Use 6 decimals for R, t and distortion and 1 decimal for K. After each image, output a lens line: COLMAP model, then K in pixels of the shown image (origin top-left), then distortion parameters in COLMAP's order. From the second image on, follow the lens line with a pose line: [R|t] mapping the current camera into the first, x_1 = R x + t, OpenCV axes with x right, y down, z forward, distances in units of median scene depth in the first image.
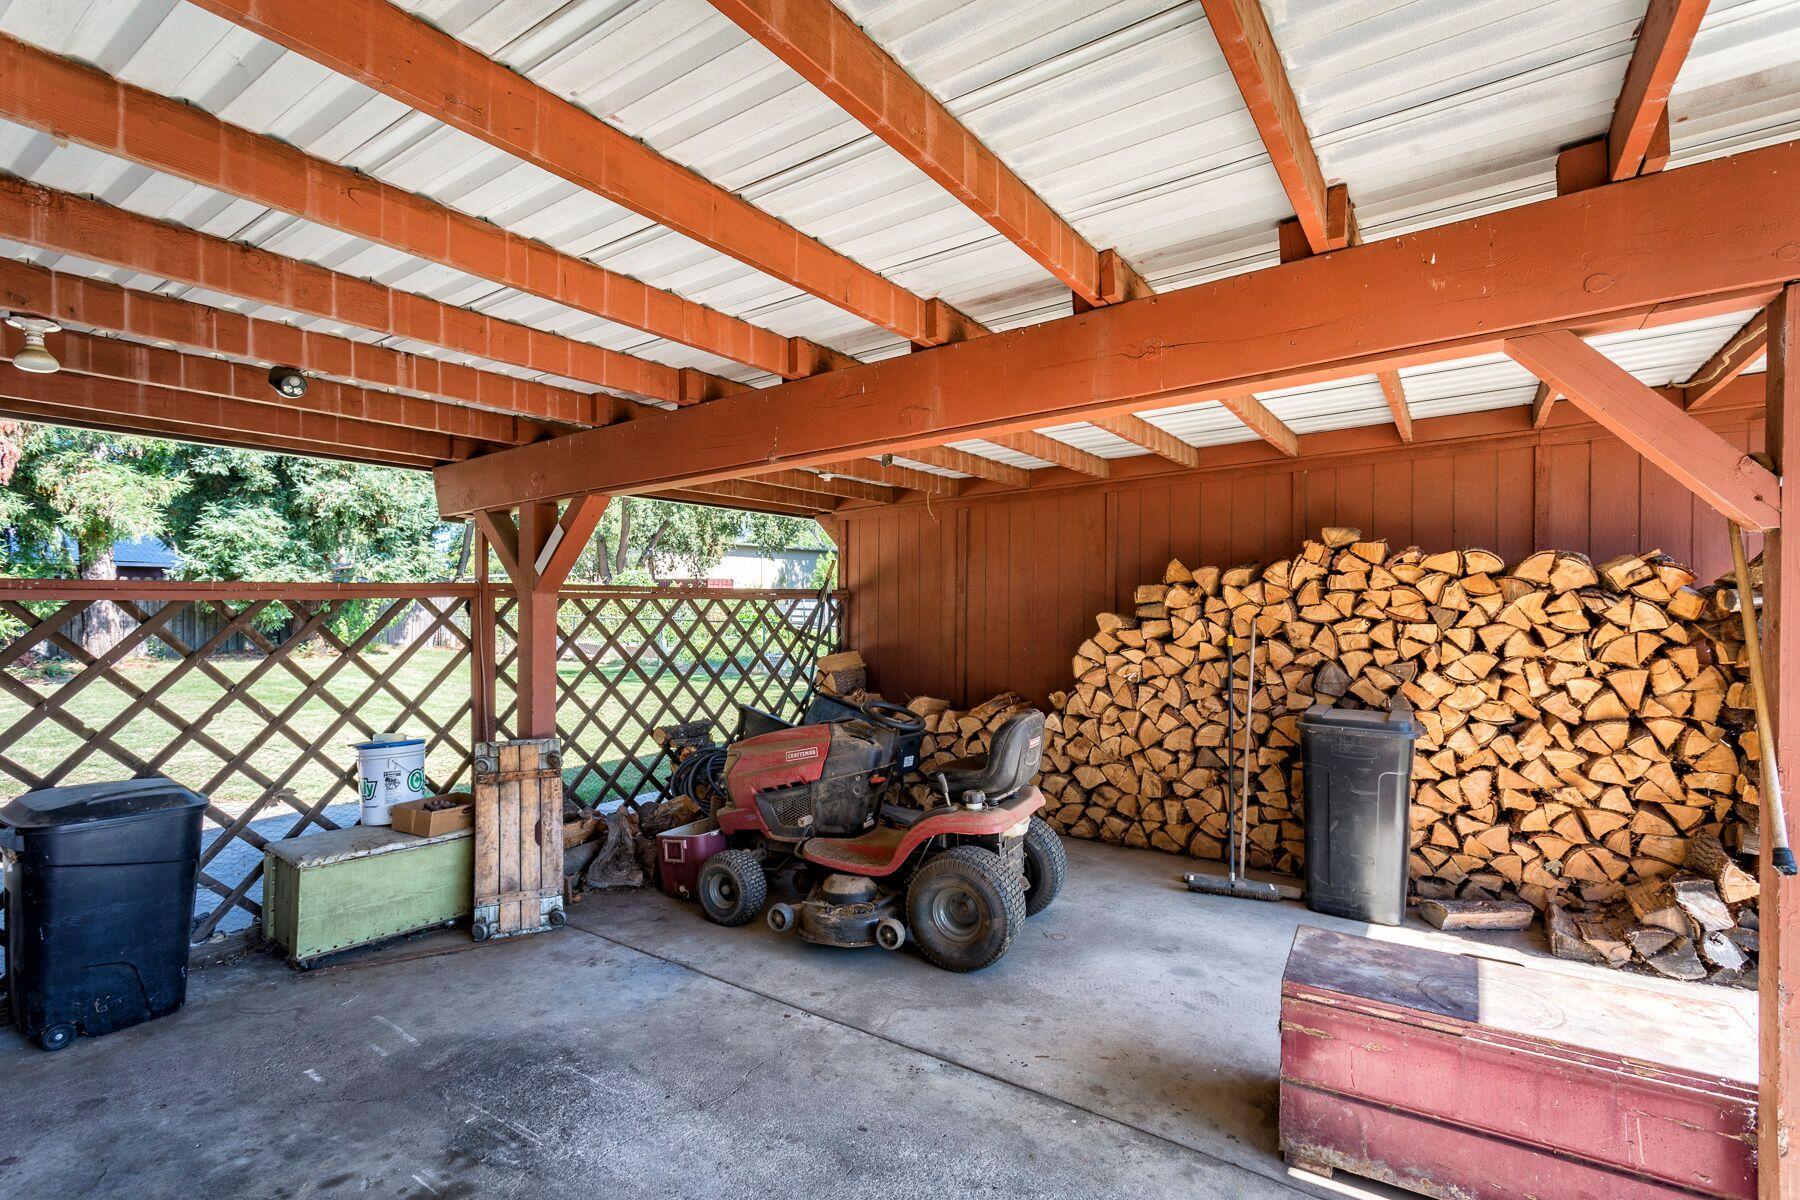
lens RADIAL K [[862.0, 0, 902.9], [0, 862.0, 599.0], [0, 0, 1]] dist [-0.000032, -0.000261]
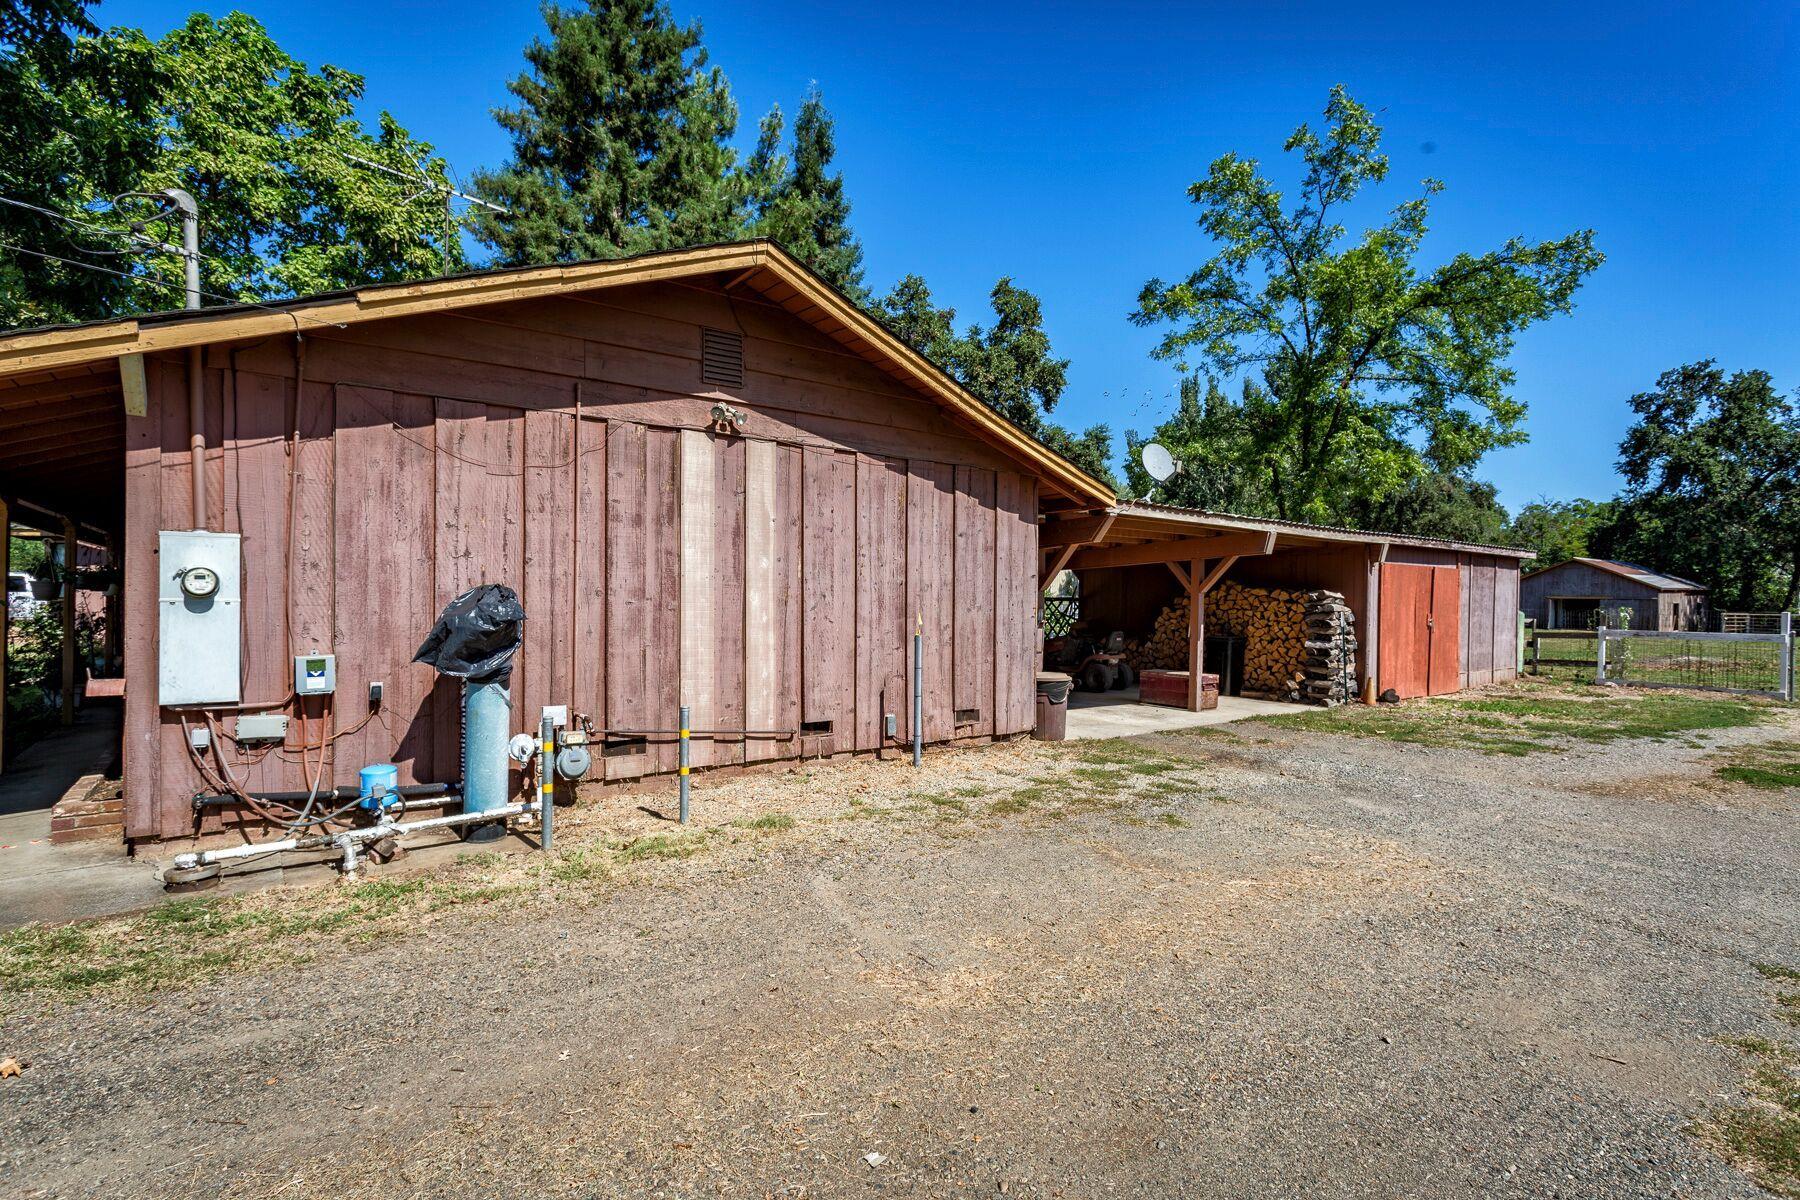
lens RADIAL K [[862.0, 0, 902.5], [0, 862.0, 603.1], [0, 0, 1]] dist [-0.000032, -0.000261]
pose [[0.945929, 0.010452, -0.324205, 0.420718], [-0.009107, 0.999942, 0.005666, -0.006561], [0.324246, -0.002407, 0.945970, -2.561352]]
